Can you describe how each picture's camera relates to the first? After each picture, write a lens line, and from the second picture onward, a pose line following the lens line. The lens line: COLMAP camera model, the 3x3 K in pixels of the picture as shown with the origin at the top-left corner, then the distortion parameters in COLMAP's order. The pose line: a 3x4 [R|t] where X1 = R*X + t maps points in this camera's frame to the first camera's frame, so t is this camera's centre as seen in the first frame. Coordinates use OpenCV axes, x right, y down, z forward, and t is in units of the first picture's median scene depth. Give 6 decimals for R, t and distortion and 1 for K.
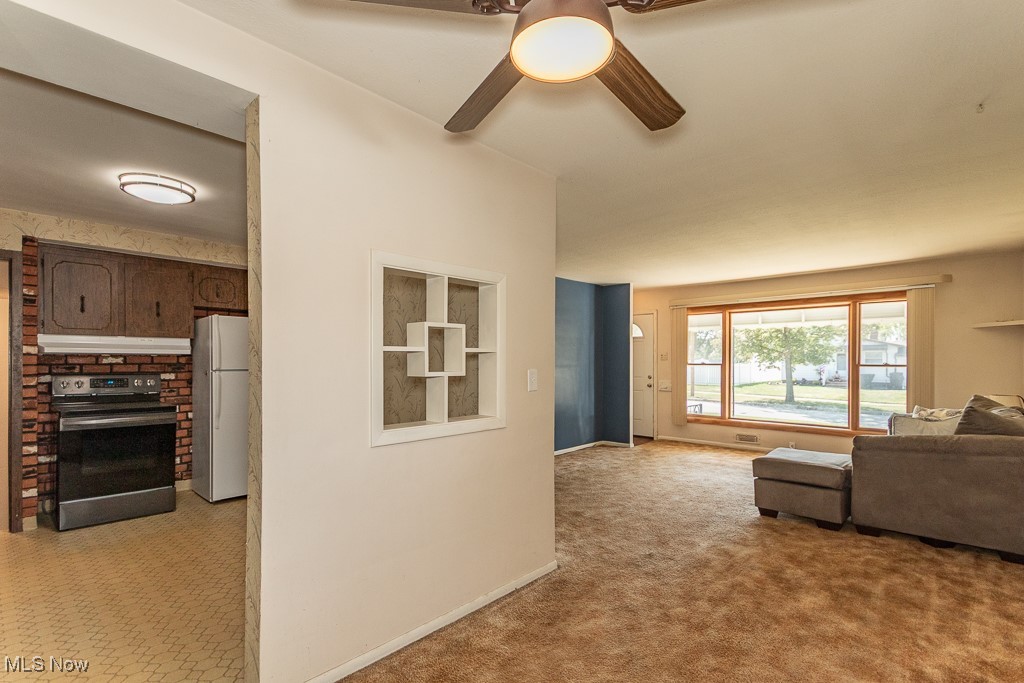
lens RADIAL K [[479.6, 0, 492.7], [0, 479.6, 364.0], [0, 0, 1]] dist [0.041824, -0.026541]
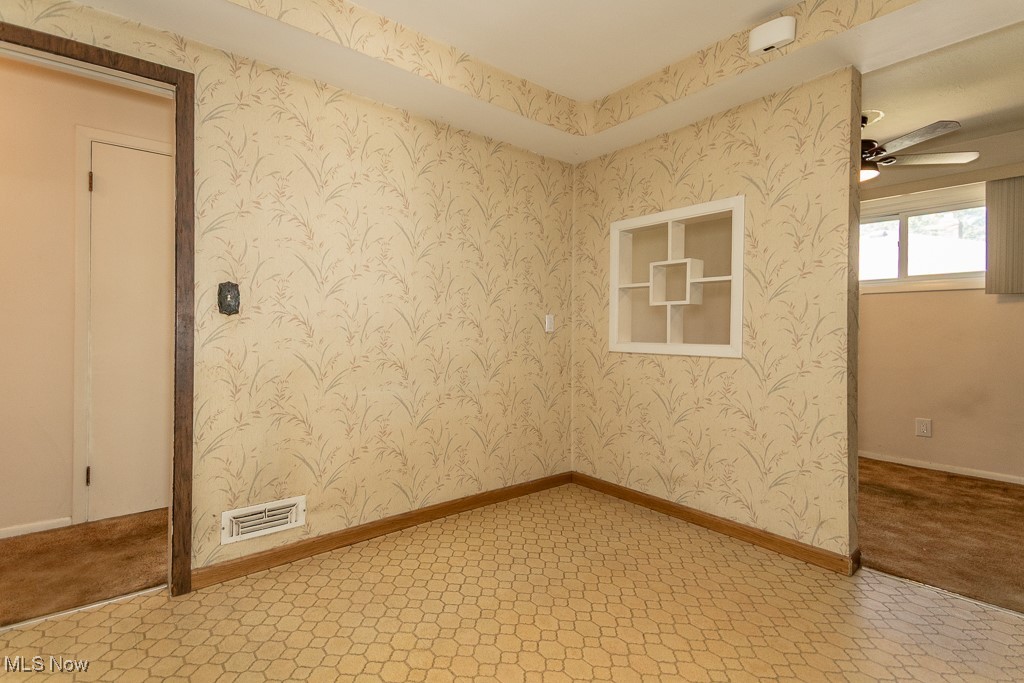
lens RADIAL K [[470.6, 0, 492.8], [0, 470.6, 333.4], [0, 0, 1]] dist [0.002645, -0.000384]
pose [[0.148854, 0.001045, 0.988859, -0.770233], [-0.001058, 0.999999, -0.000898, 0.054805], [-0.988859, -0.000913, 0.148855, 0.739927]]
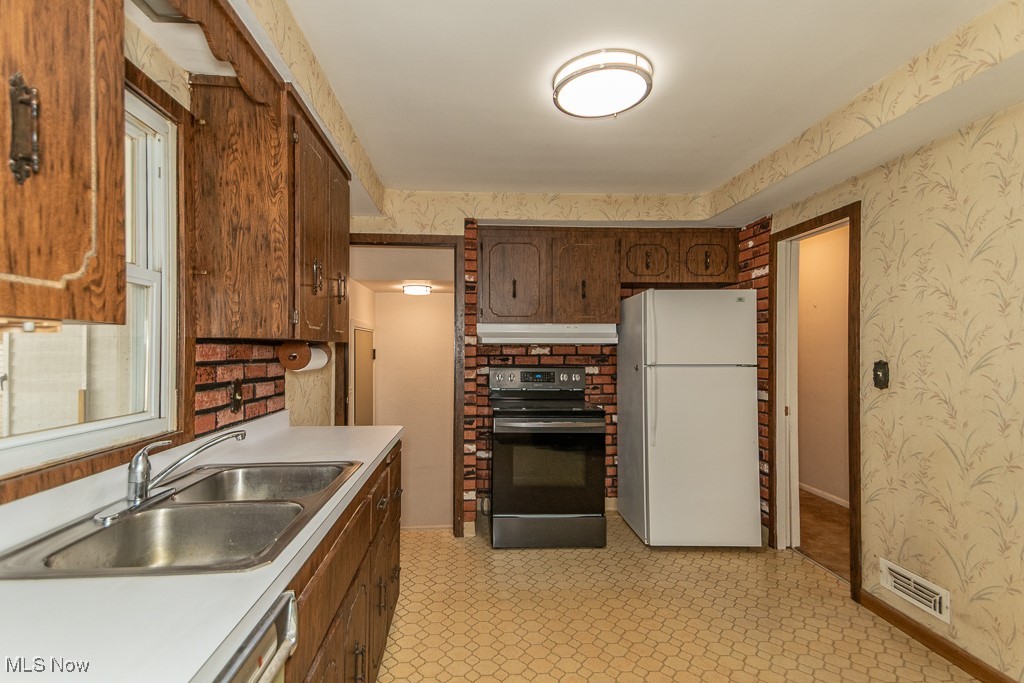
lens RADIAL K [[466.2, 0, 487.3], [0, 466.2, 346.8], [0, 0, 1]] dist [0.039659, -0.000502]
pose [[0.718212, -0.004739, -0.695808, -0.274218], [-0.003098, 0.999945, -0.010009, -0.007127], [0.695817, 0.009344, 0.718158, 0.342126]]
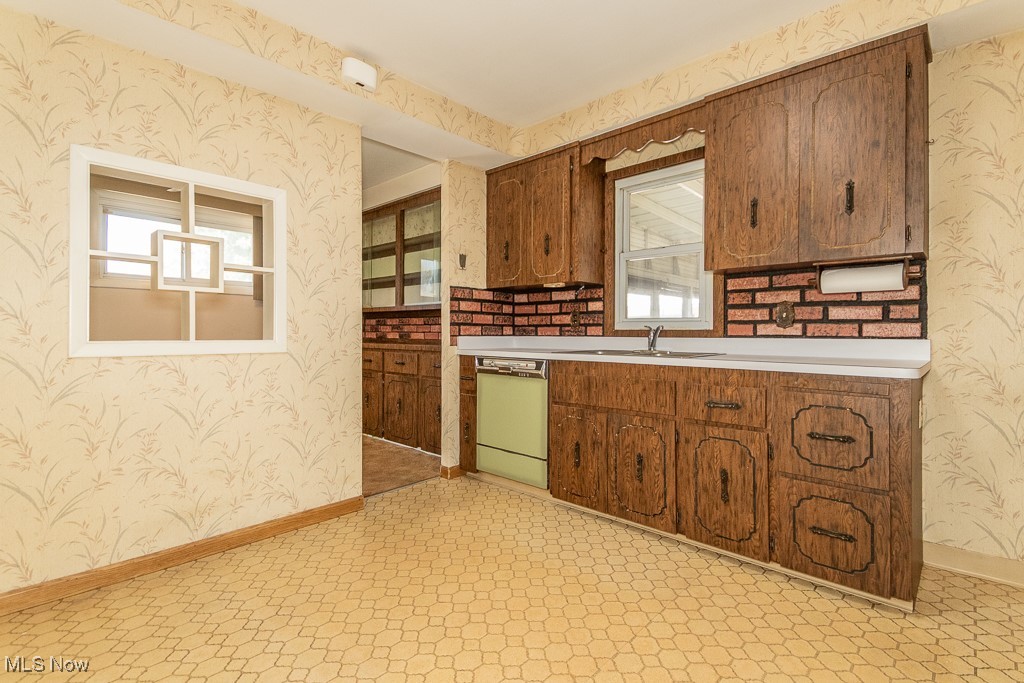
lens RADIAL K [[470.6, 0, 492.8], [0, 470.6, 333.4], [0, 0, 1]] dist [0.002645, -0.000384]
pose [[-0.999777, -0.000122, 0.021122, -0.418702], [0.000062, 0.999962, 0.008686, 0.055464], [-0.021122, 0.008686, -0.999739, 1.104096]]
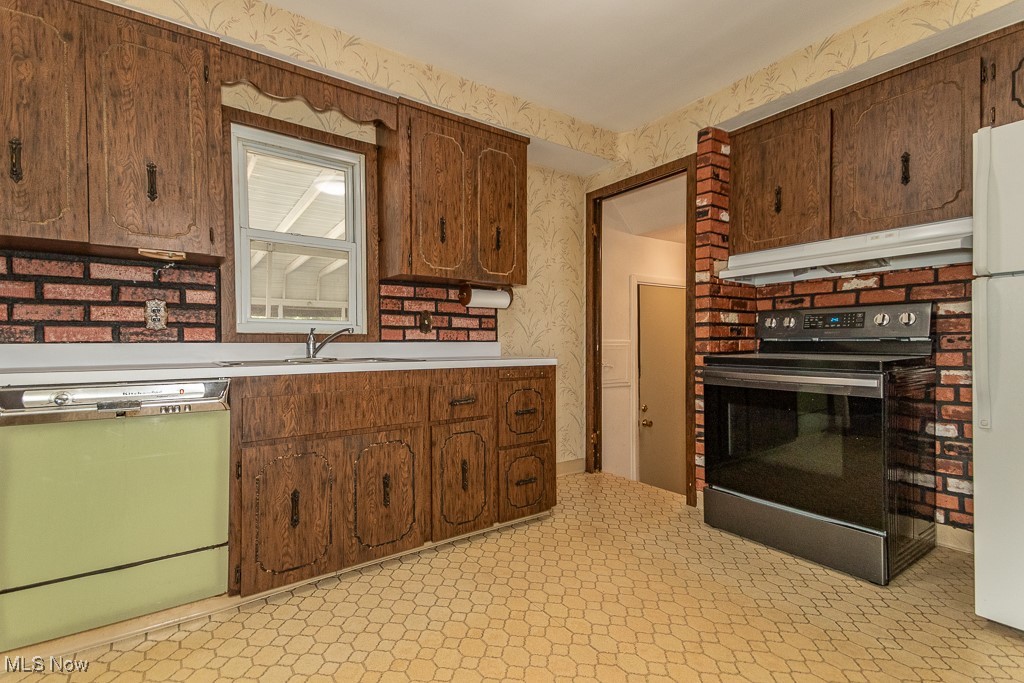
lens RADIAL K [[466.2, 0, 487.3], [0, 466.2, 346.8], [0, 0, 1]] dist [0.039659, -0.000502]
pose [[-0.219669, 0.006891, -0.975550, -0.126880], [0.001081, 0.999976, 0.006820, 0.068926], [0.975574, 0.000443, -0.219671, 0.741345]]
